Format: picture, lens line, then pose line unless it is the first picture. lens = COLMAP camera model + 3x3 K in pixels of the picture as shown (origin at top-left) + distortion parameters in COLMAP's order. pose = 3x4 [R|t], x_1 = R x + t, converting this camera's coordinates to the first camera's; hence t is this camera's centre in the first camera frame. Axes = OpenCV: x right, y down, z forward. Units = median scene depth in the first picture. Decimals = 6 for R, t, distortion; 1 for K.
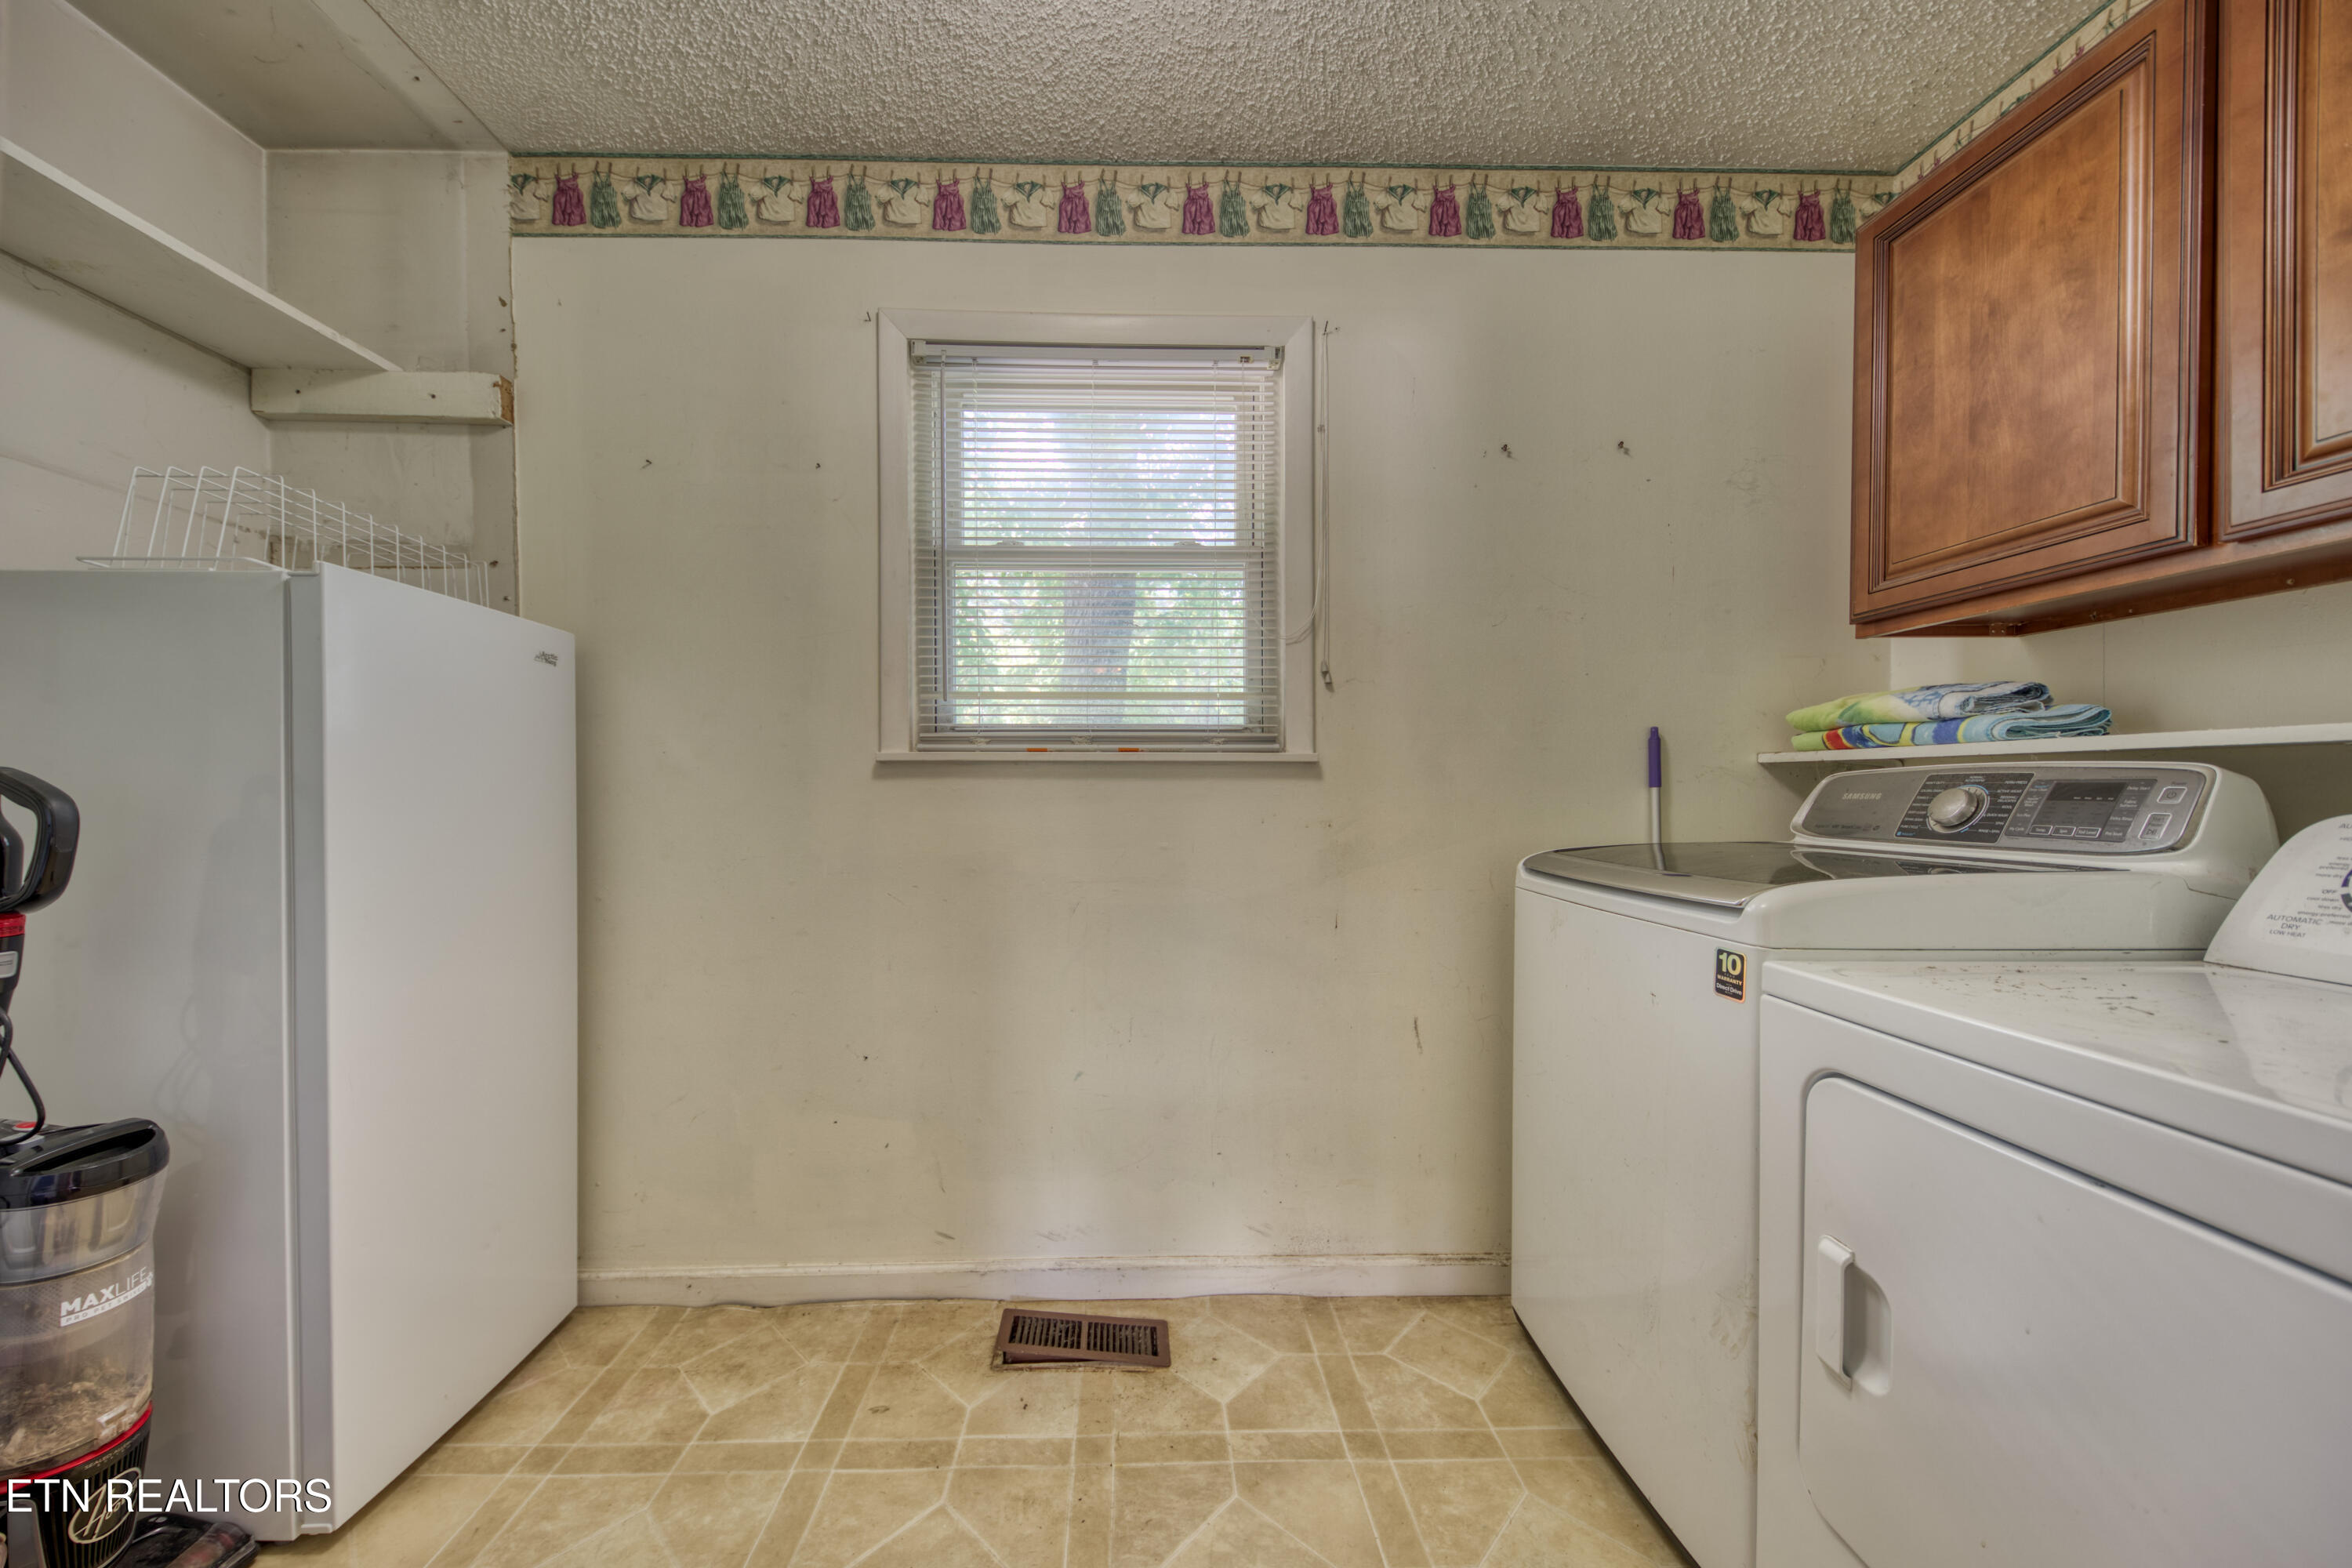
lens RADIAL K [[874.6, 0, 1142.1], [0, 874.6, 808.0], [0, 0, 1]] dist [0.020002, -0.011911]
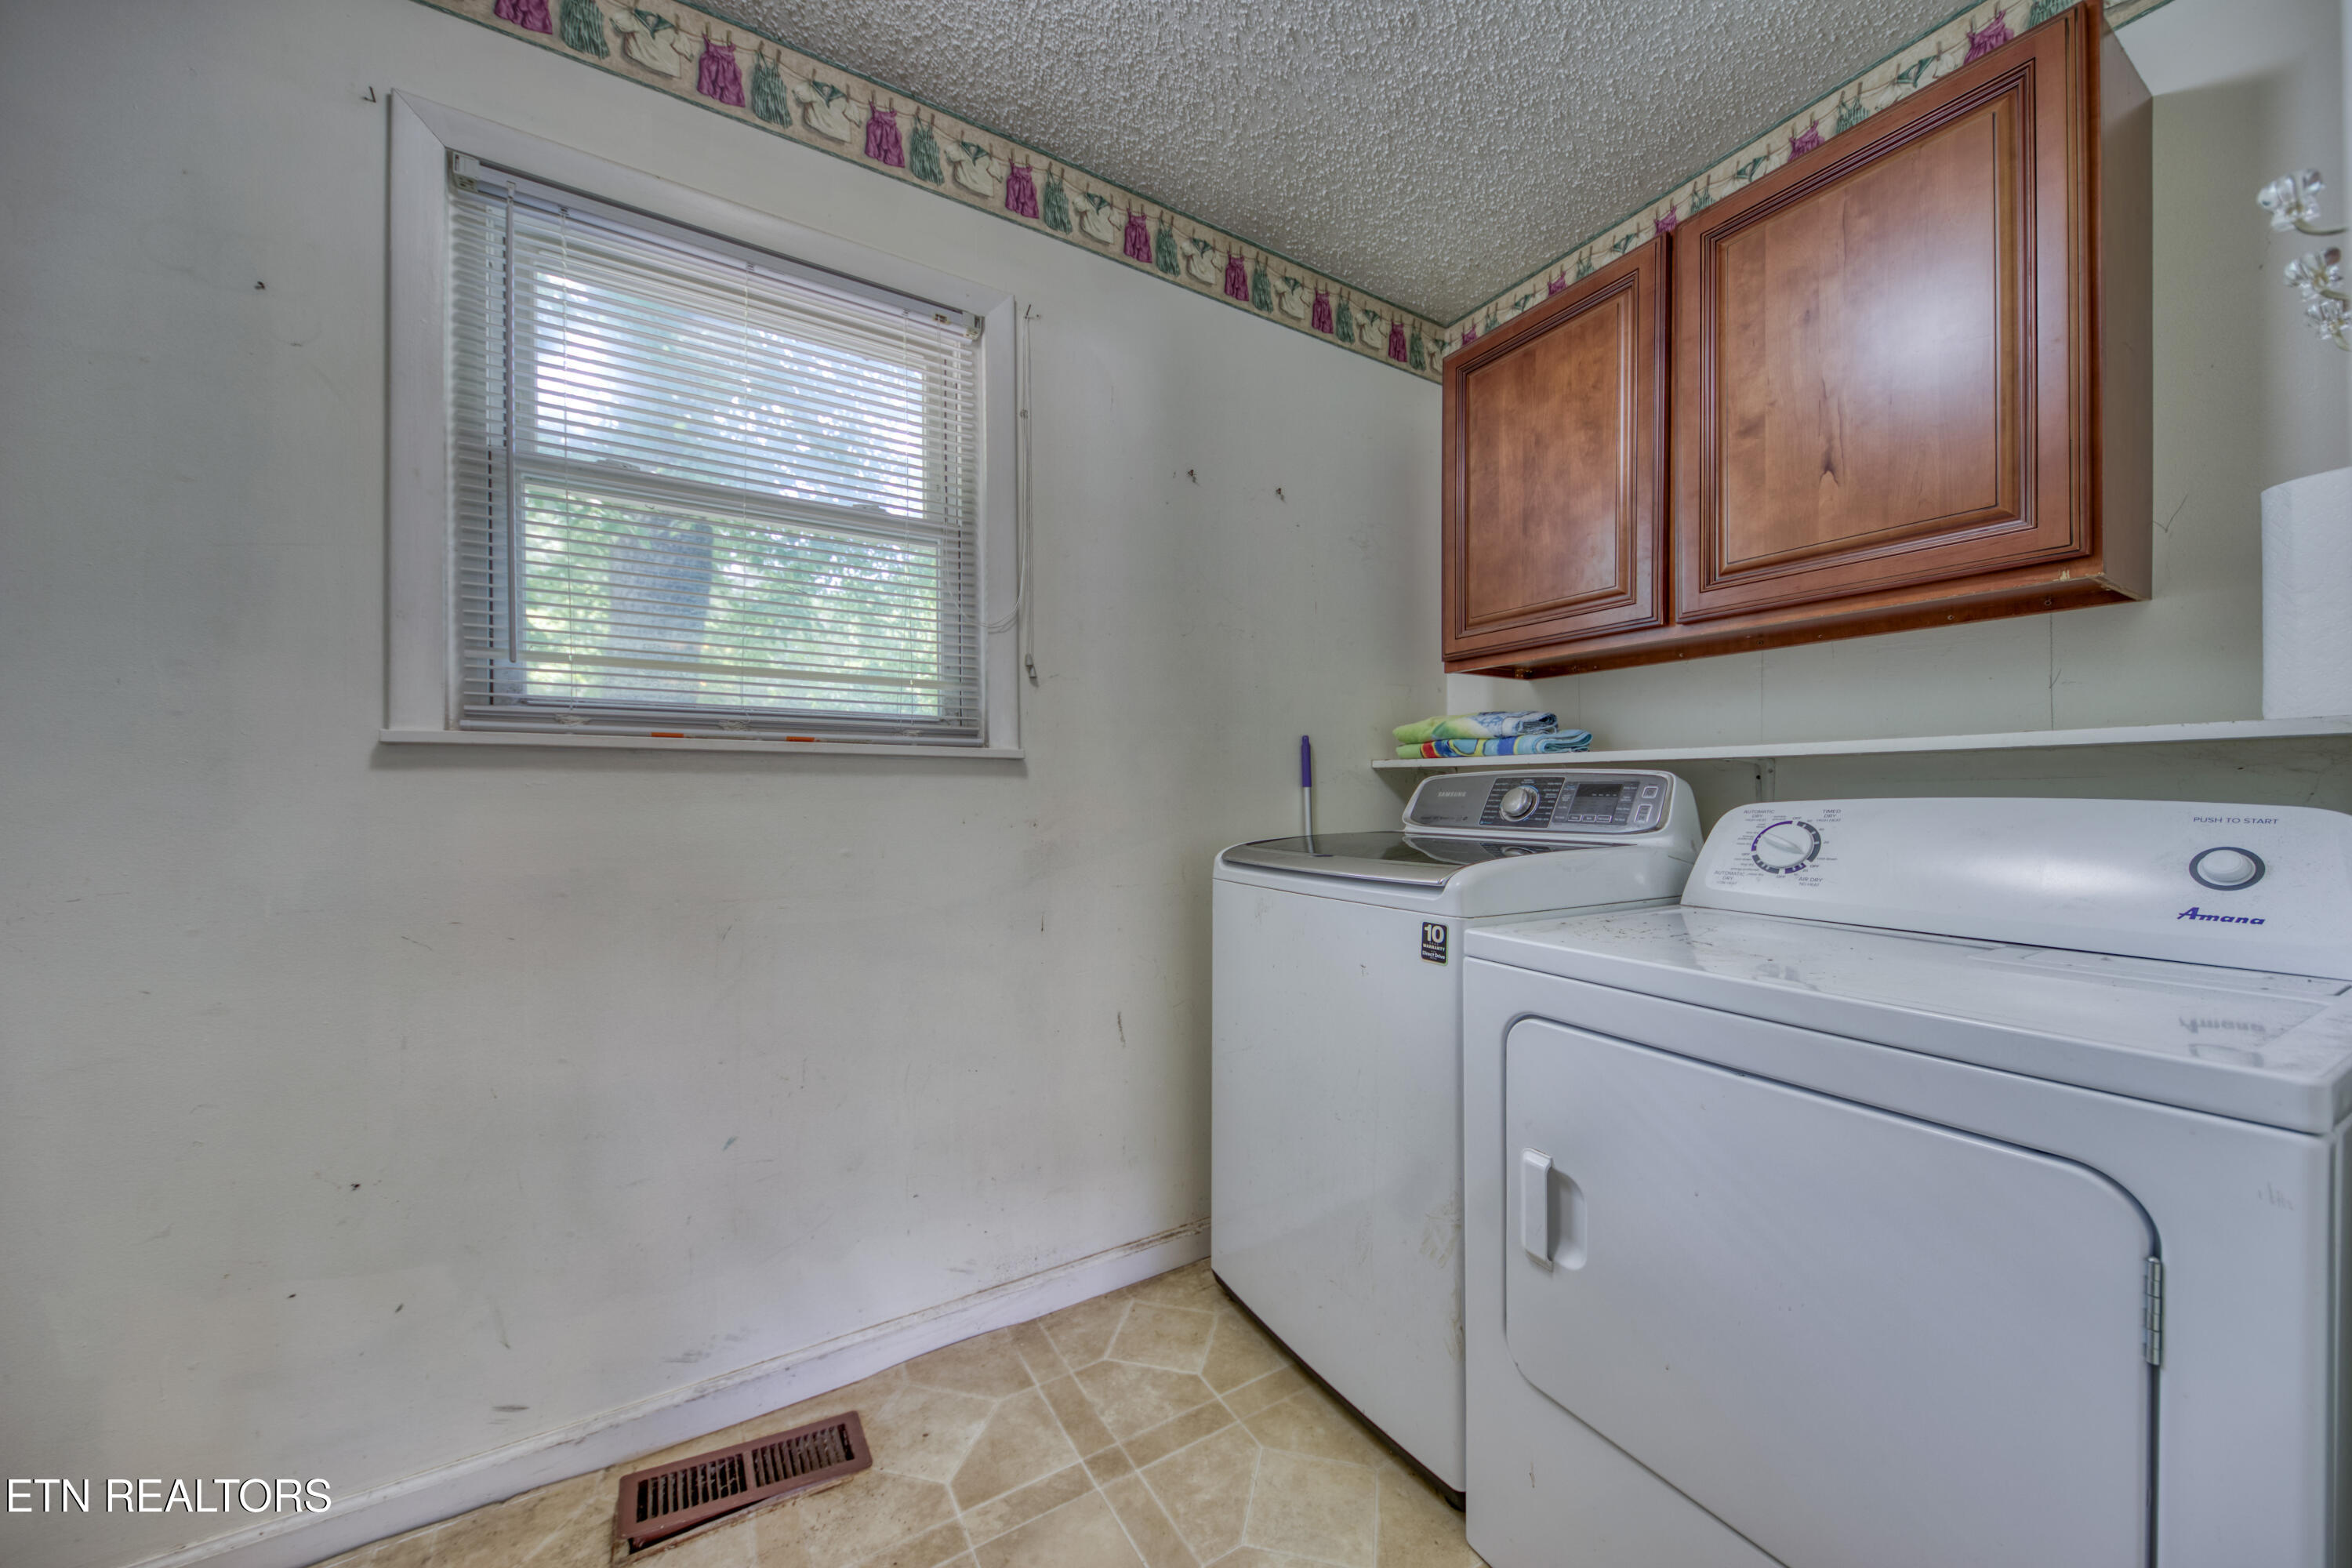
lens RADIAL K [[831.7, 0, 1213.6], [0, 831.7, 796.6], [0, 0, 1]] dist [0.015169, -0.009238]
pose [[0.846445, -0.000683, 0.532476, -0.117071], [0.008354, 0.999893, -0.011996, 0.001790], [-0.532411, 0.014602, 0.846360, 0.129144]]
